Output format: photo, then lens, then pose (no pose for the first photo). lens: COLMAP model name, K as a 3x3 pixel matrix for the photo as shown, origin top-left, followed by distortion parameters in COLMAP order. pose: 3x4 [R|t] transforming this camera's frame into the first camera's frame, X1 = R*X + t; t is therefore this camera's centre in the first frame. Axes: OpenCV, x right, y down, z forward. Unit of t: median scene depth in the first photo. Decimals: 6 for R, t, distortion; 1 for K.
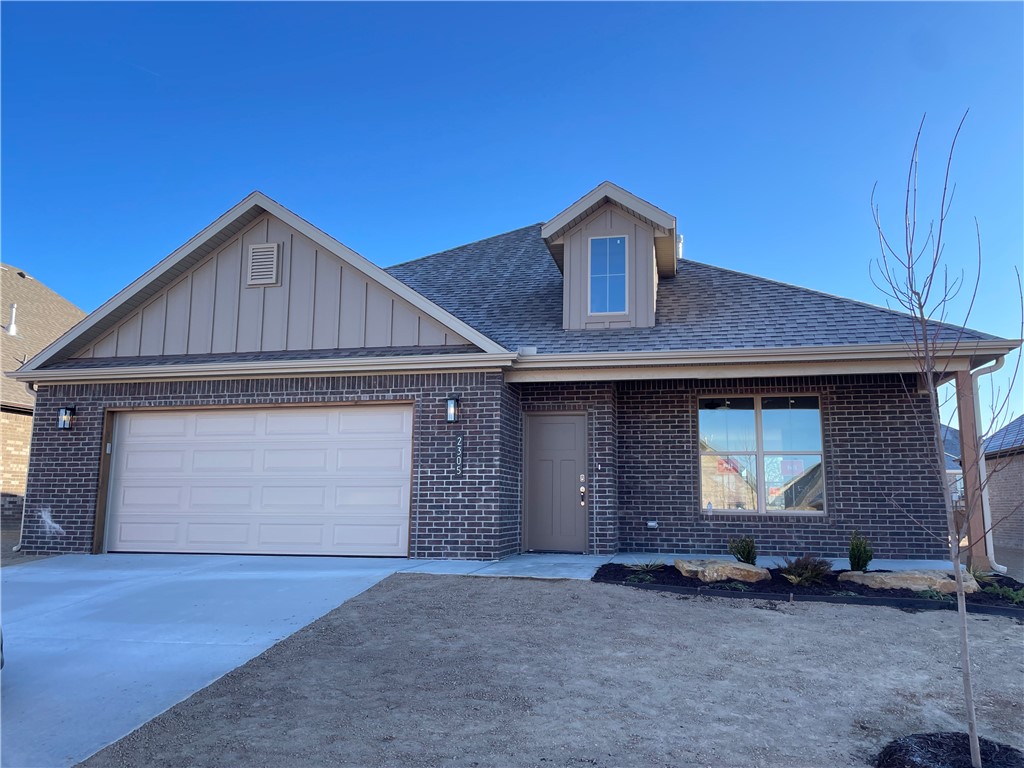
lens RADIAL K [[775.2, 0, 511.7], [0, 775.2, 385.6], [0, 0, 1]] dist [0.041922, -0.027058]
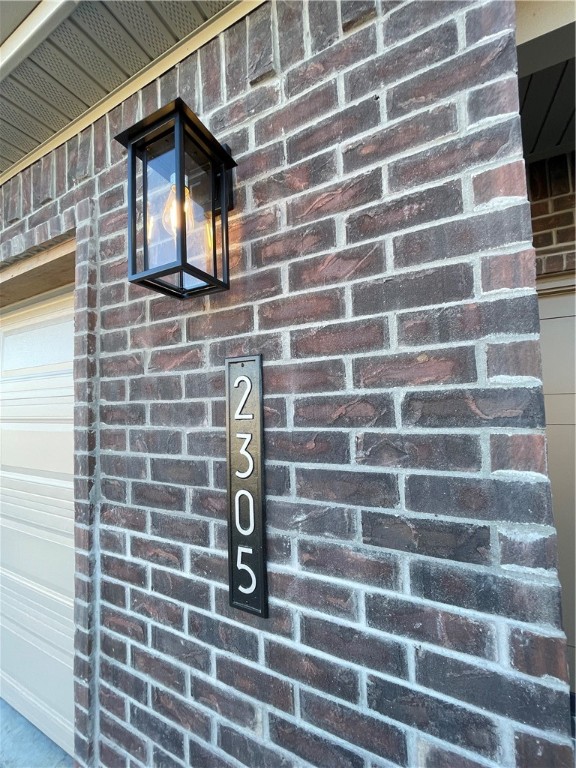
lens RADIAL K [[309.1, 0, 287.8], [0, 309.1, 385.4], [0, 0, 1]] dist [-0.002073, -0.000145]
pose [[0.966422, -0.051138, -0.251820, -0.040159], [0.079280, 0.991527, 0.102904, 0.062429], [0.244424, -0.119413, 0.962288, 0.931732]]
